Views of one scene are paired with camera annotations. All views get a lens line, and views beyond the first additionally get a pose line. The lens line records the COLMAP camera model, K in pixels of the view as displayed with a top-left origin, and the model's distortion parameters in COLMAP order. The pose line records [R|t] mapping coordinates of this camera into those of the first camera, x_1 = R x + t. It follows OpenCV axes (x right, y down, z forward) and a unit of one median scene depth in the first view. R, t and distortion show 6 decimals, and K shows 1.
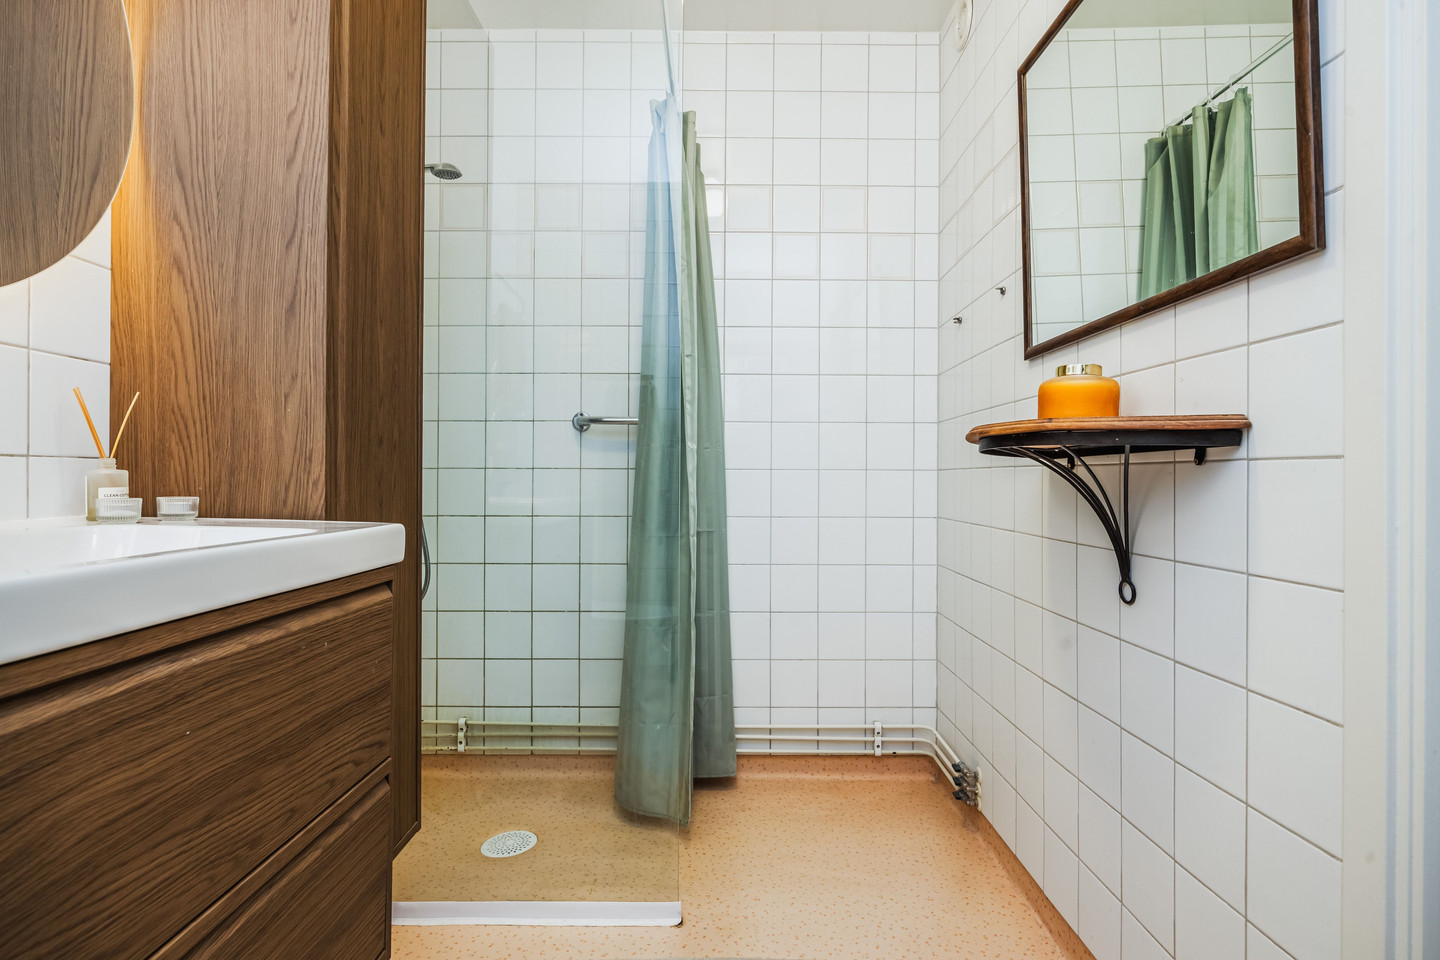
lens RADIAL K [[749.2, 0, 723.0], [0, 749.2, 473.8], [0, 0, 1]] dist [-0.002496, -0.000592]
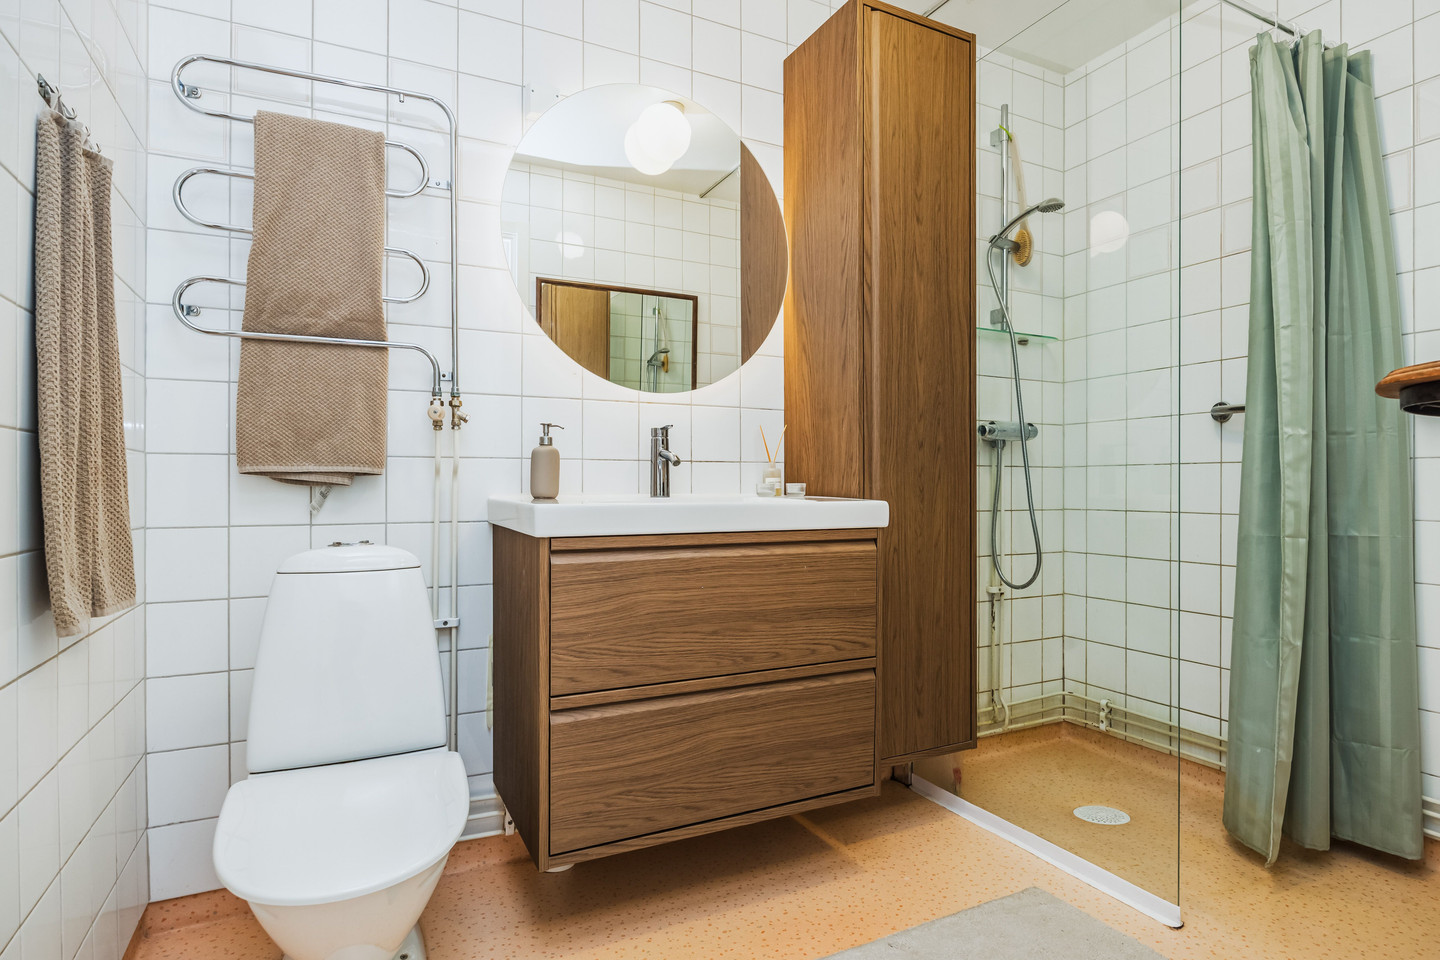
lens RADIAL K [[779.2, 0, 720.0], [0, 779.2, 480.0], [0, 0, 1]] dist [-0.001142, -0.002348]
pose [[0.439288, -0.009374, -0.898297, 0.692073], [0.006951, 0.999951, -0.007036, 0.029202], [0.898319, -0.003153, 0.439332, 0.035396]]
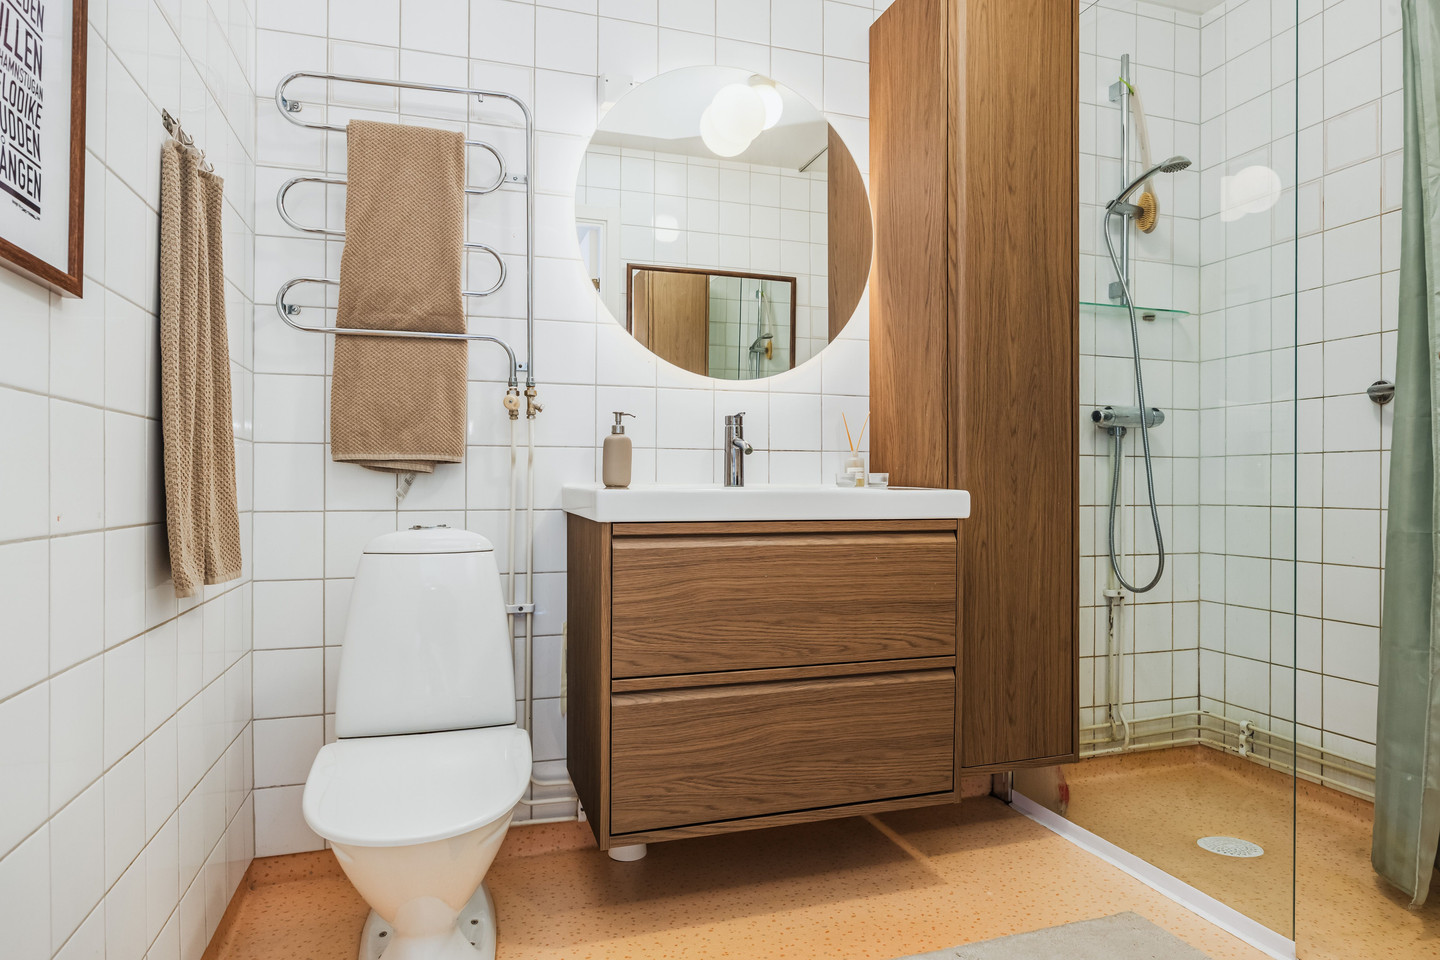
lens RADIAL K [[862.1, 0, 718.3], [0, 862.1, 476.6], [0, 0, 1]] dist [-0.004200, 0.001703]
pose [[0.297695, -0.011578, -0.954591, 0.825576], [0.004050, 0.999933, -0.010865, 0.048497], [0.954653, -0.000631, 0.297722, 0.079130]]
